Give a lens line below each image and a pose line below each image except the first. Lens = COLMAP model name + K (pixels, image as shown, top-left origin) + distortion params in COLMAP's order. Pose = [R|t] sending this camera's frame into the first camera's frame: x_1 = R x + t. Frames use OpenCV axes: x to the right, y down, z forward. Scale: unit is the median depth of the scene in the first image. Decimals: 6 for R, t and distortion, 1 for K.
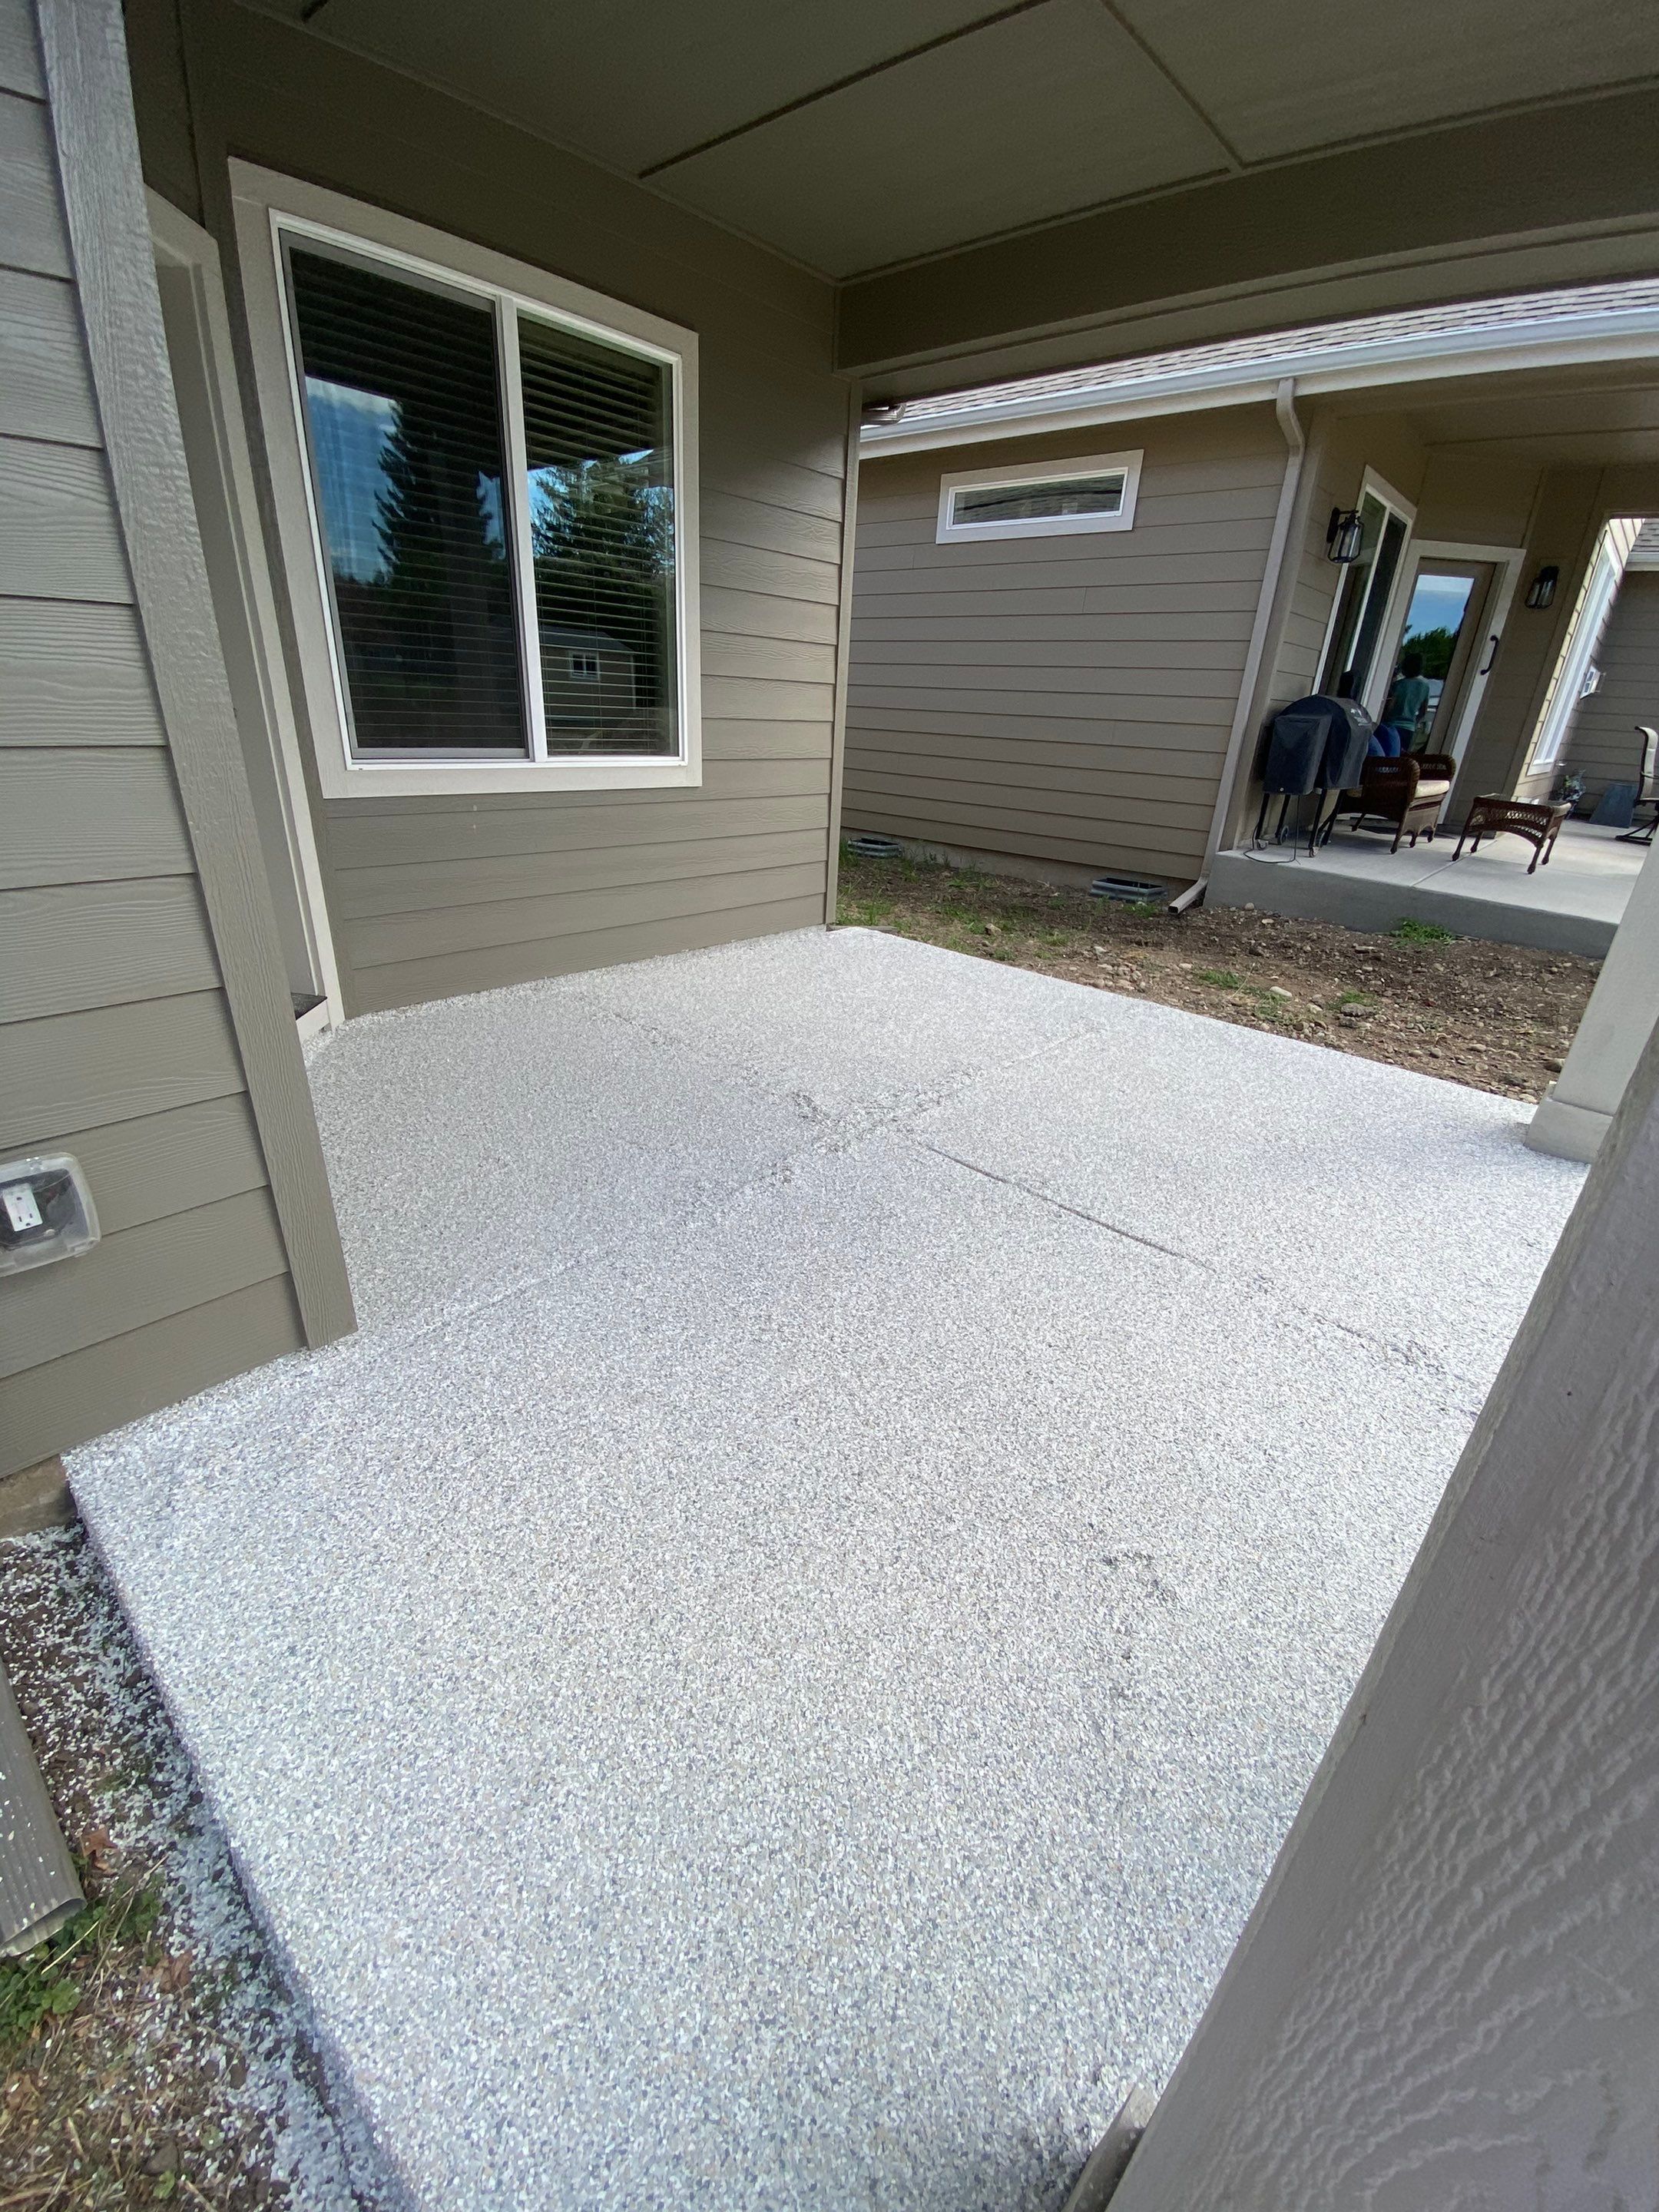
lens RADIAL K [[903.5, 0, 829.5], [0, 903.5, 1106.0], [0, 0, 1]] dist [0.024863, -0.020630]
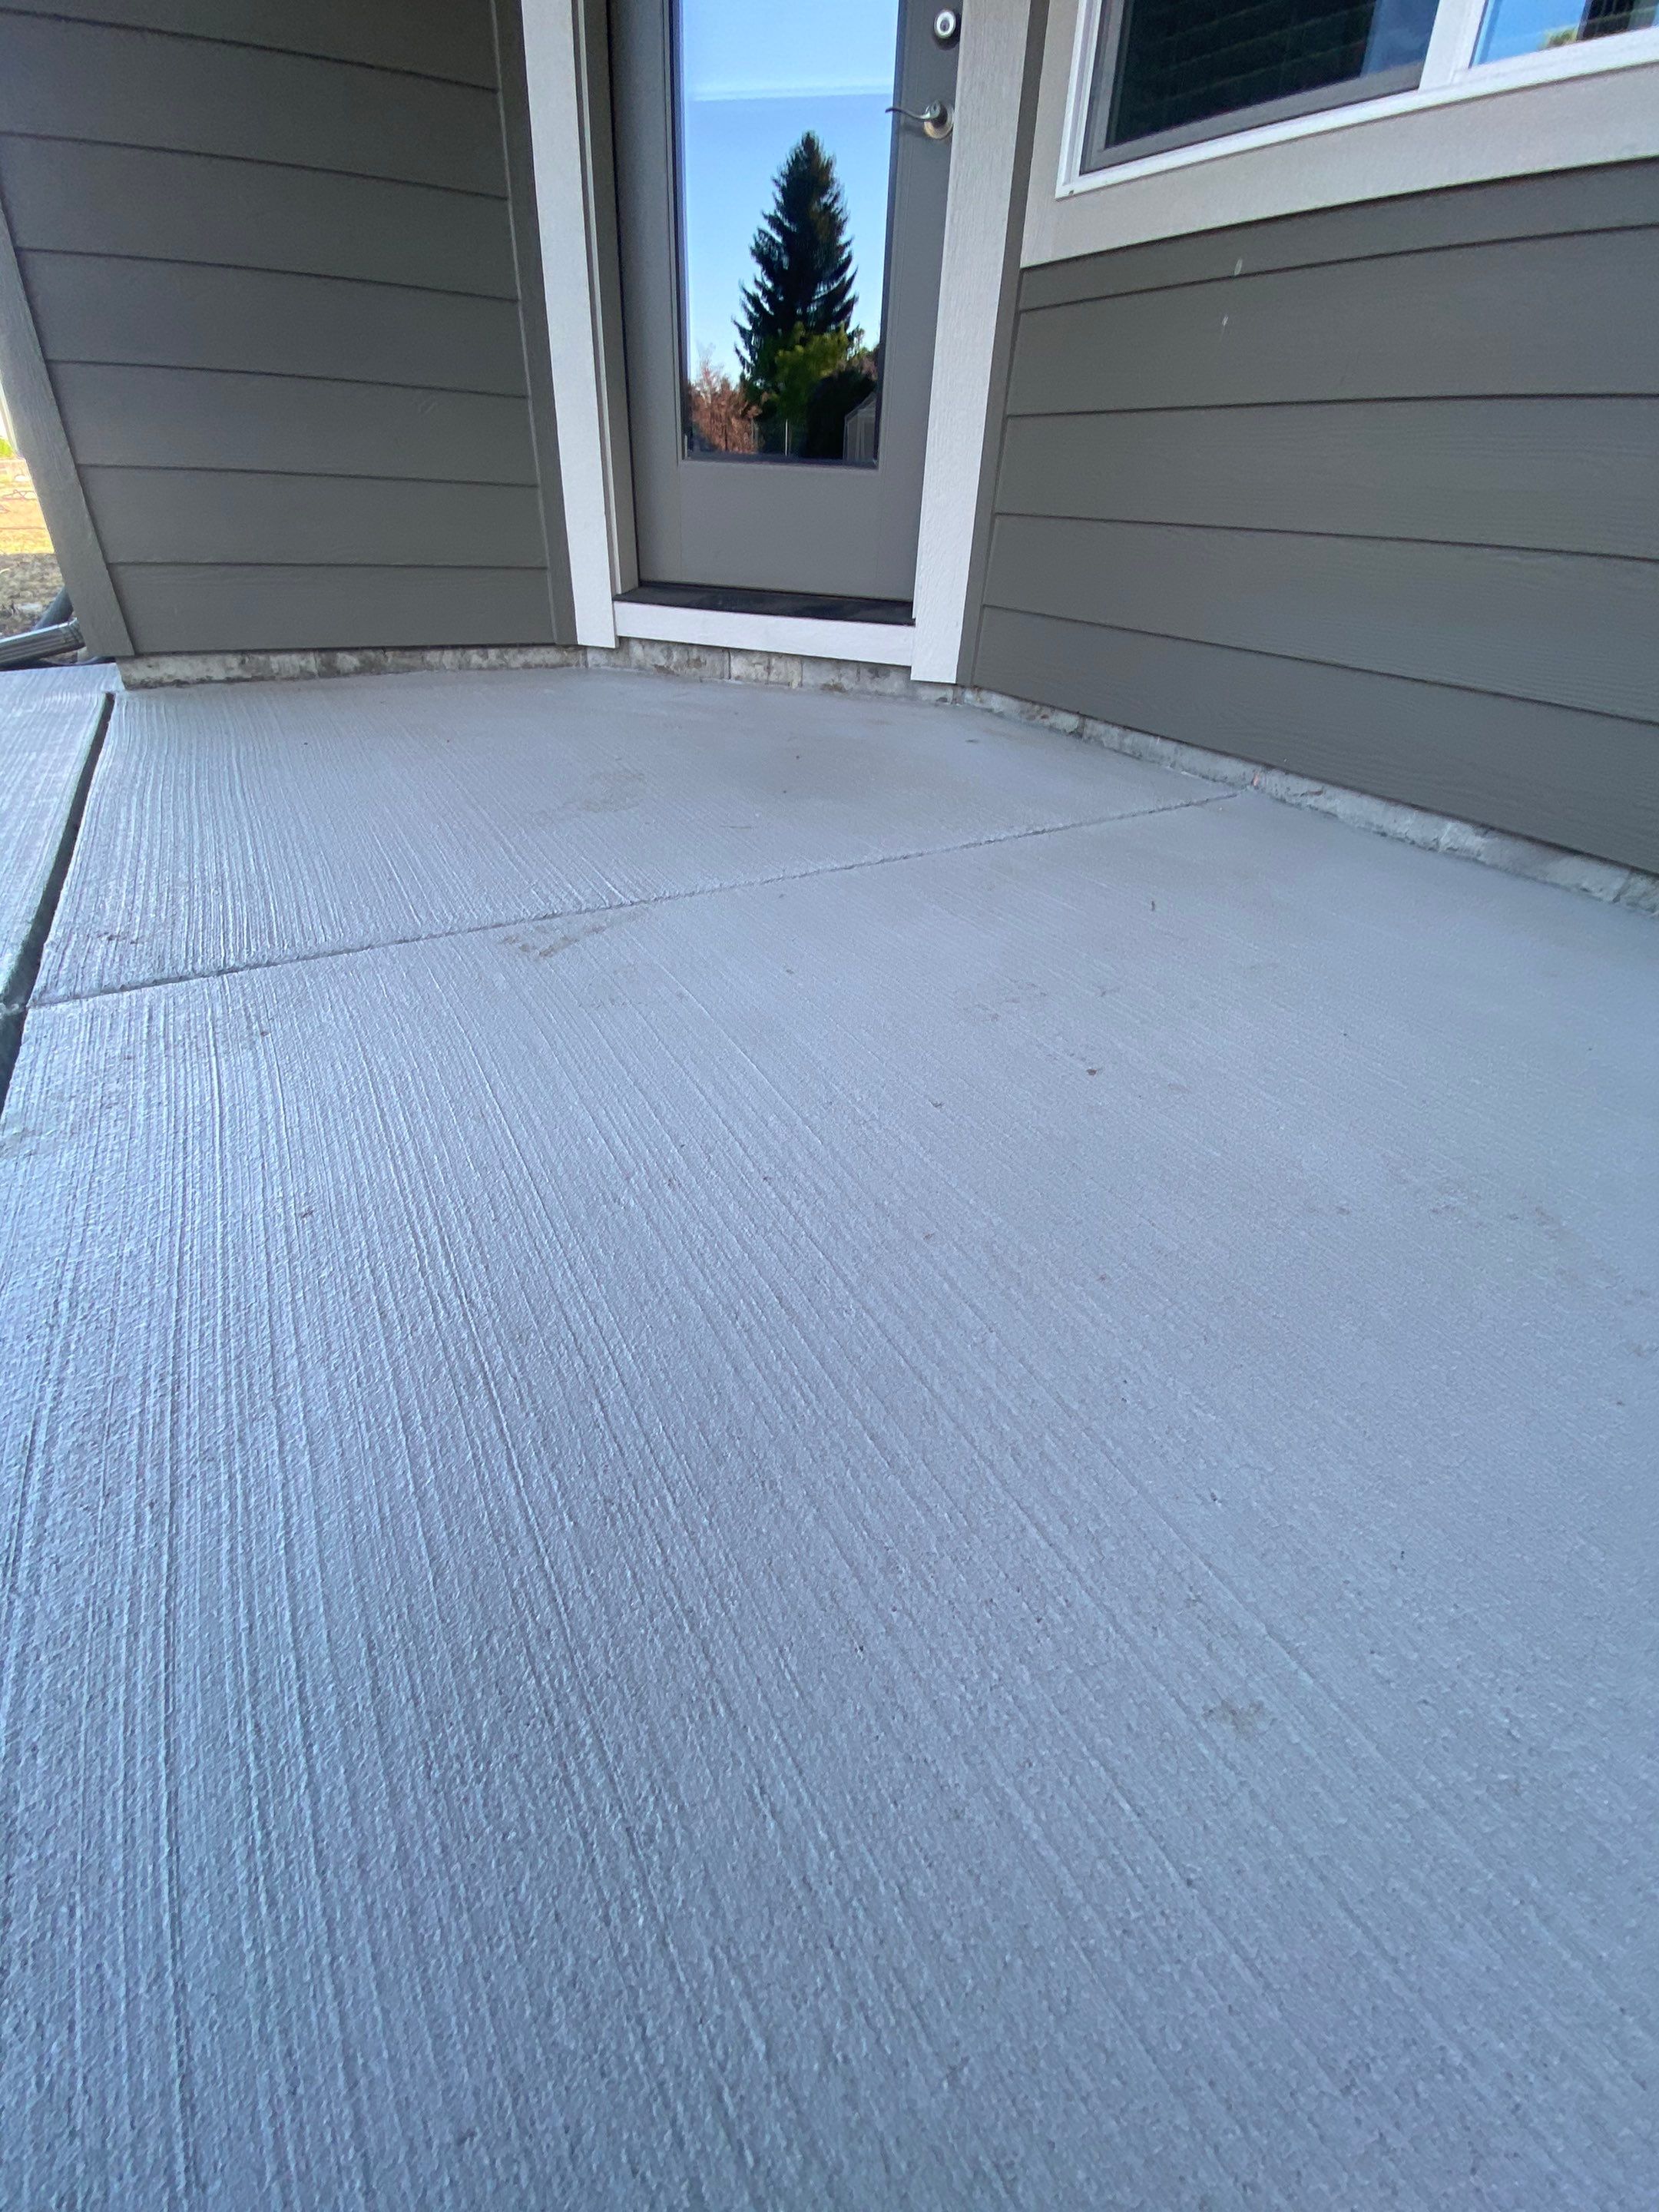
lens RADIAL K [[890.8, 0, 831.7], [0, 890.8, 1113.1], [0, 0, 1]] dist [0.046032, -0.041532]
pose [[-0.290941, 0.488135, -0.822848, 0.174706], [-0.447209, 0.690927, 0.567999, -0.176551], [0.845788, 0.533239, 0.017279, 0.897014]]
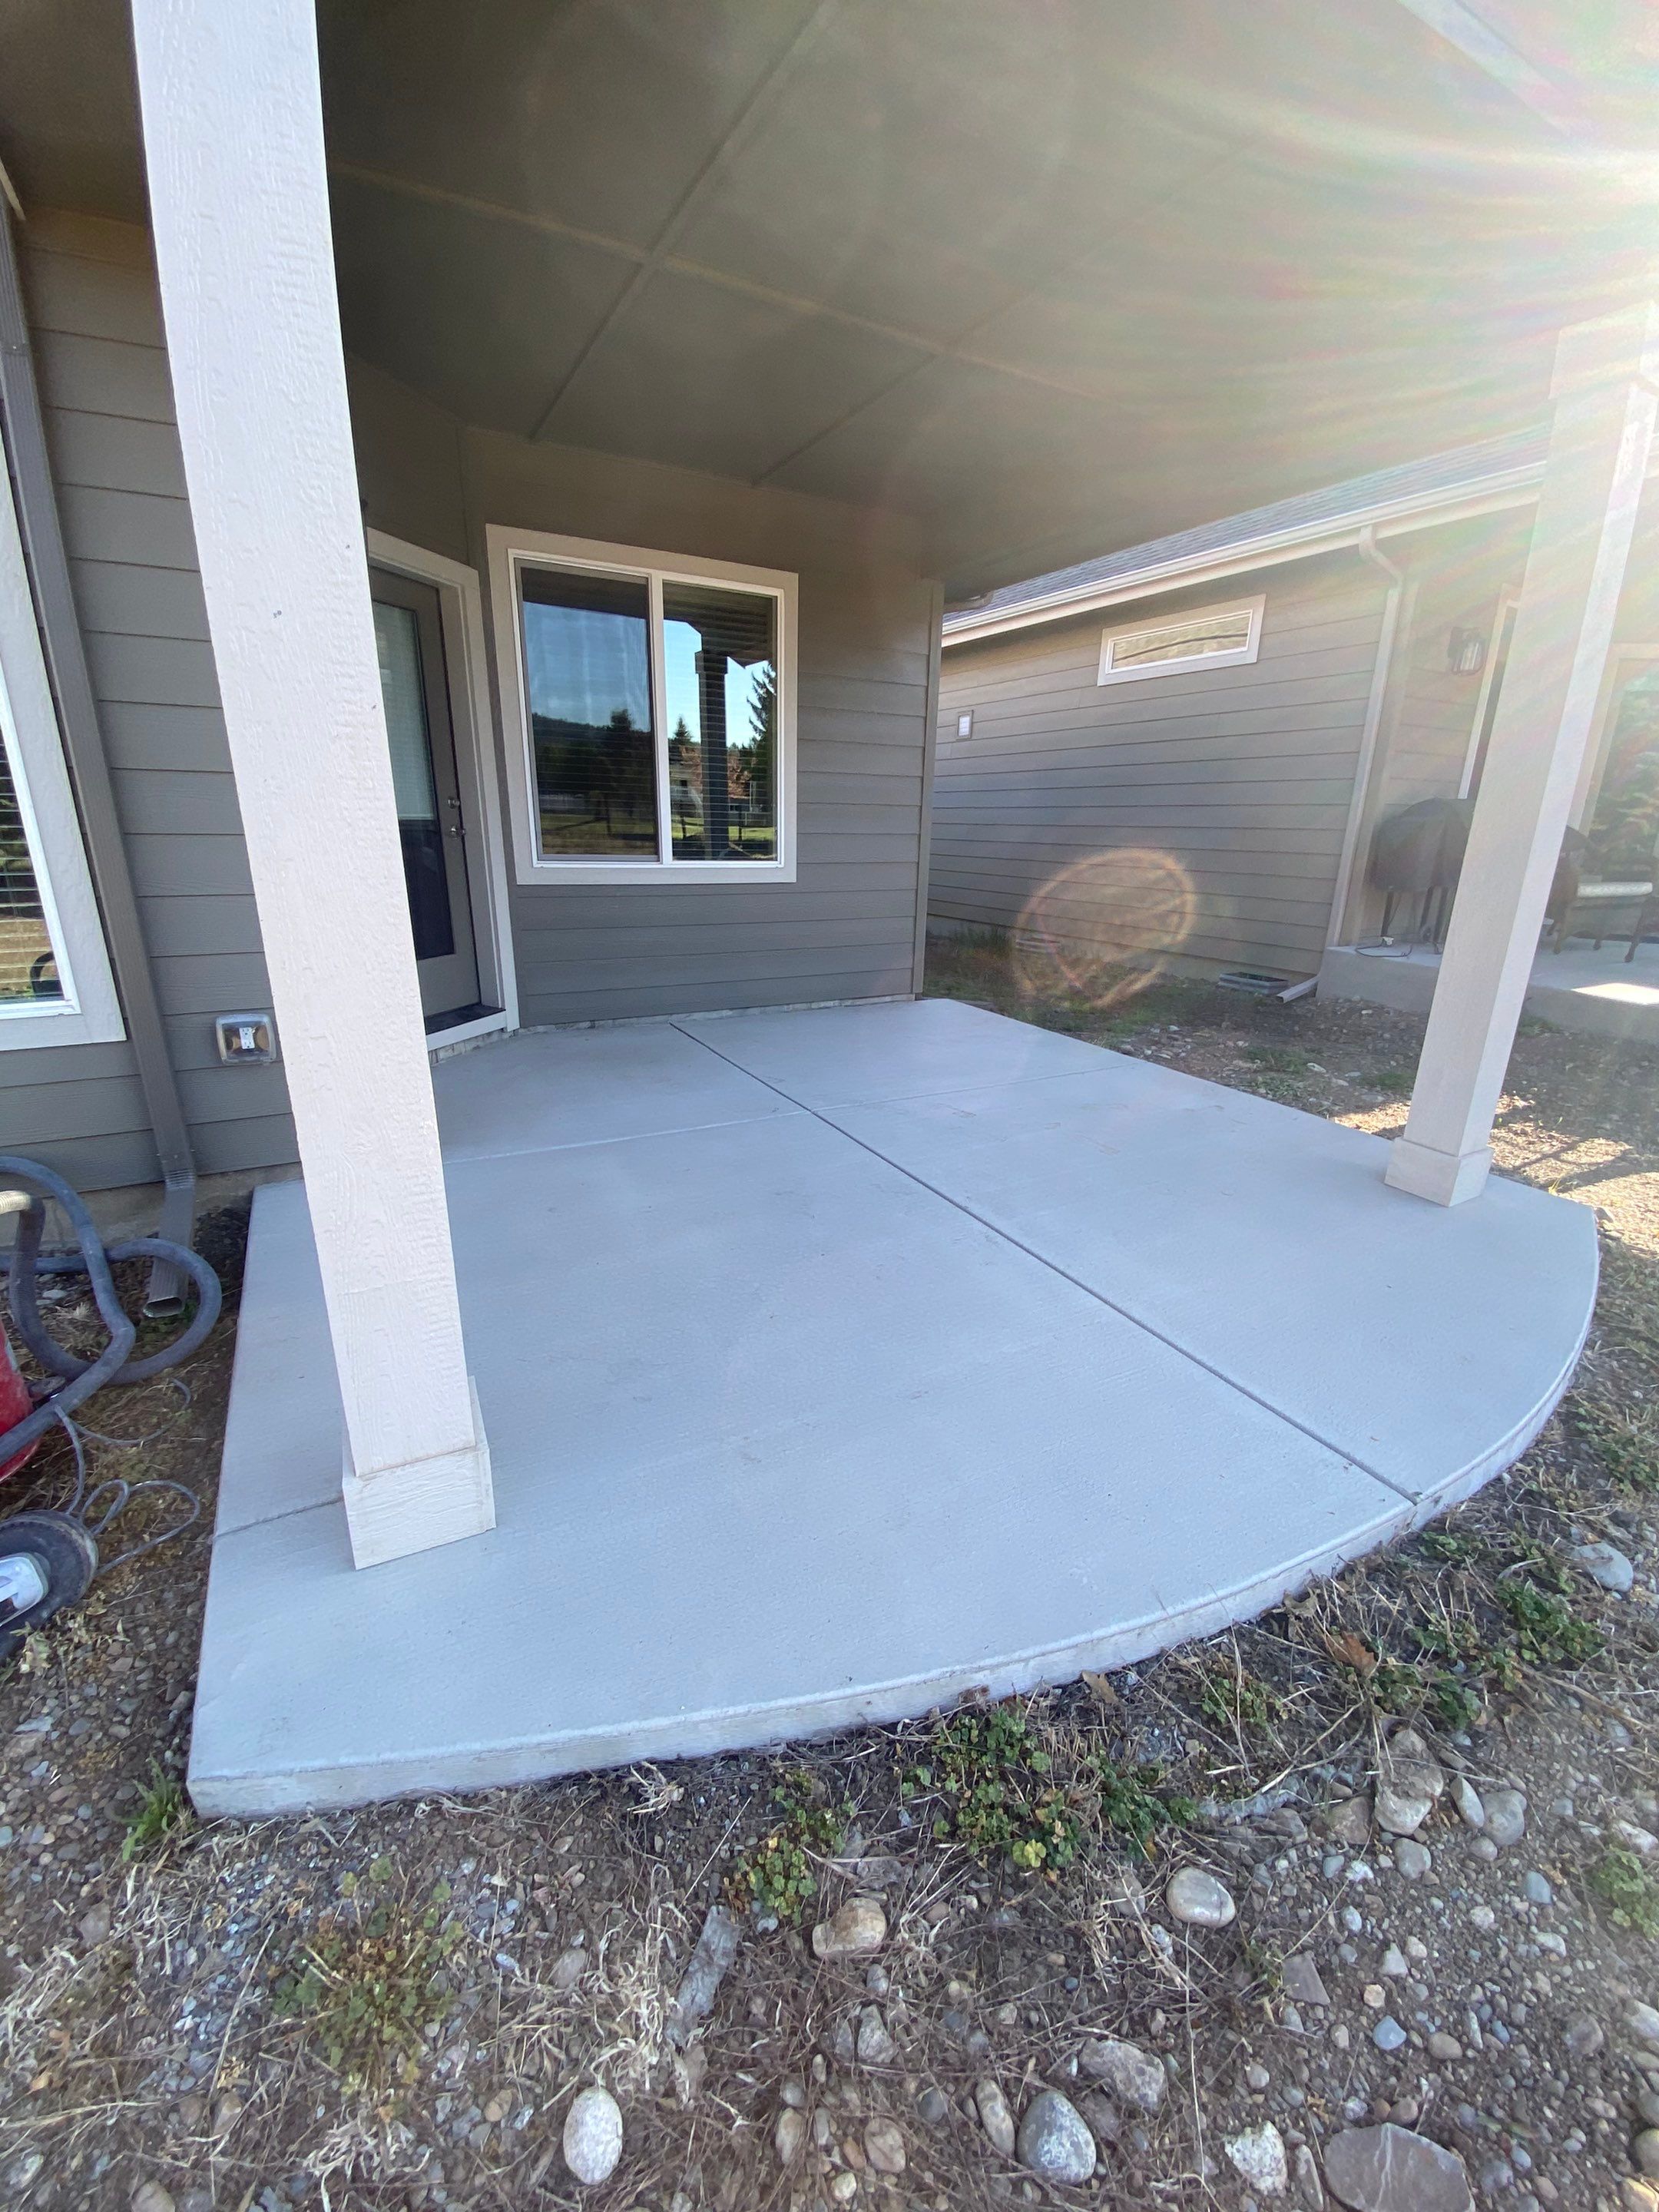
lens RADIAL K [[901.0, 0, 833.2], [0, 901.0, 1113.6], [0, 0, 1]] dist [0.040650, -0.025639]
pose [[0.944670, 0.076201, -0.319047, 0.379707], [-0.112341, 0.988980, -0.096422, 0.111592], [0.308184, 0.126929, 0.942821, -0.203670]]
